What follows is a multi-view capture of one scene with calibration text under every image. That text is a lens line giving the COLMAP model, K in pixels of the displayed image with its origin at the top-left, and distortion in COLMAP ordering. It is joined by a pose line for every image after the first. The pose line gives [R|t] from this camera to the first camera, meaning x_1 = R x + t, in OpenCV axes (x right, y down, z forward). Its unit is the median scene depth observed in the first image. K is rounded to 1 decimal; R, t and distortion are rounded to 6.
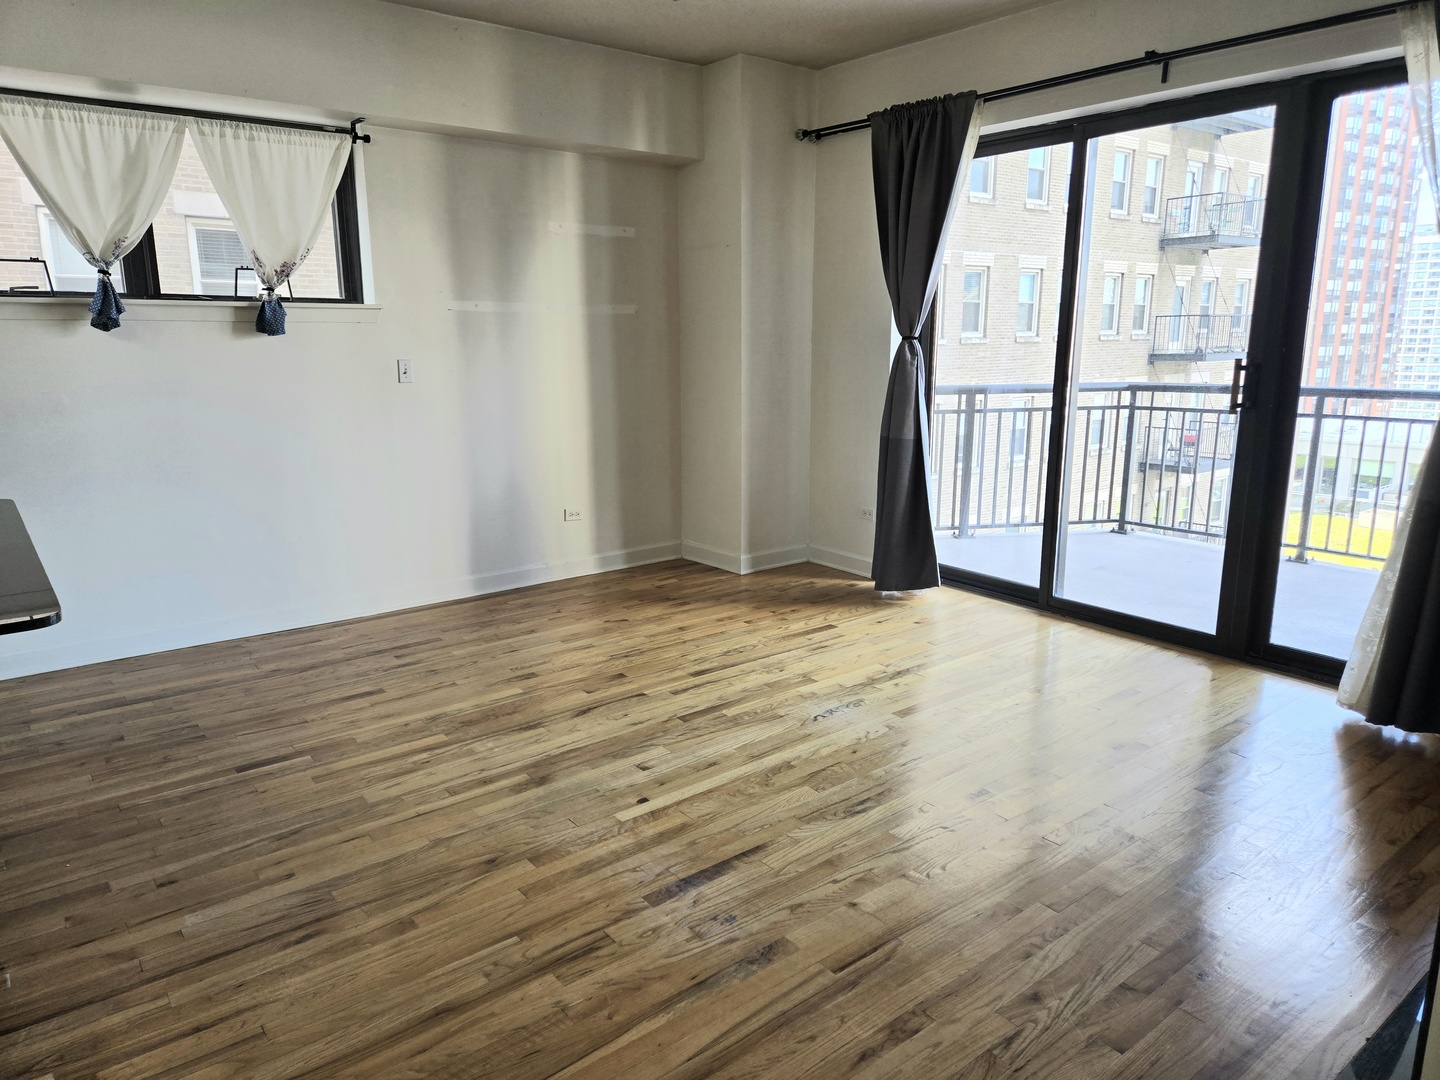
lens RADIAL K [[955.3, 0, 705.9], [0, 955.3, 531.1], [0, 0, 1]] dist [0.076577, -0.064414]
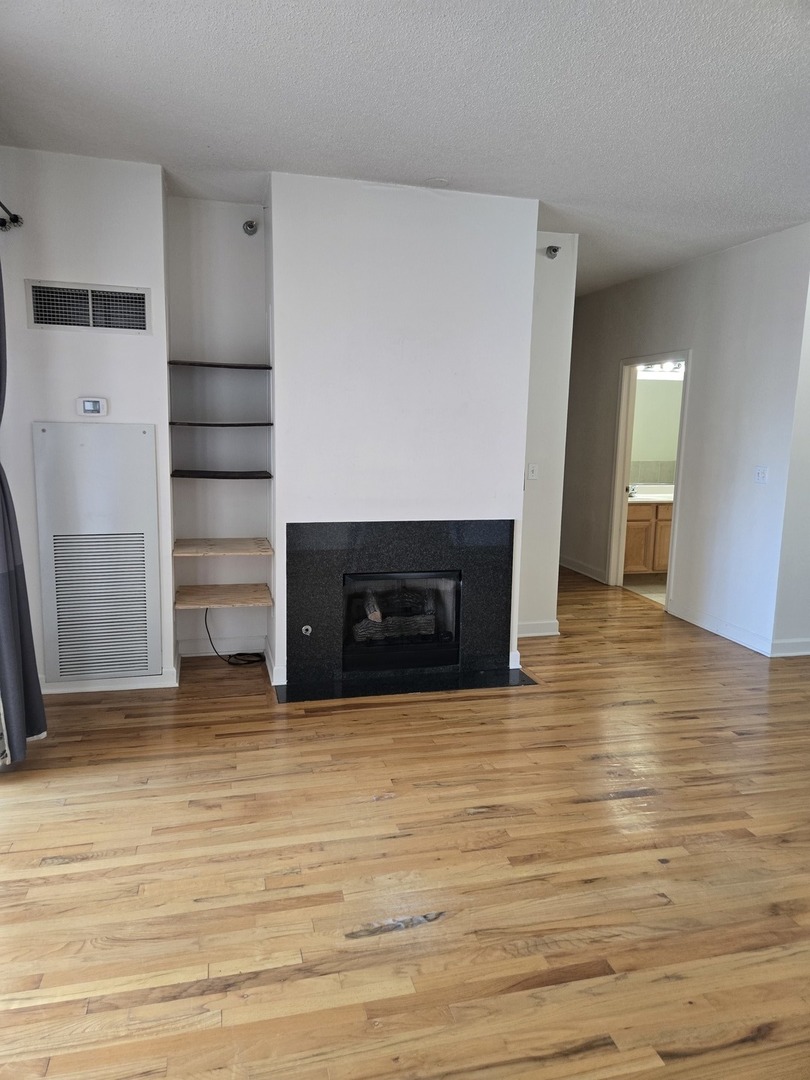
lens RADIAL K [[716.5, 0, 395.1], [0, 716.5, 550.3], [0, 0, 1]] dist [0.076577, -0.064414]
pose [[-0.913805, -0.083271, 0.397525, -0.072876], [0.064809, 0.936321, 0.345113, -0.313928], [-0.400949, 0.341129, -0.850218, 1.448862]]
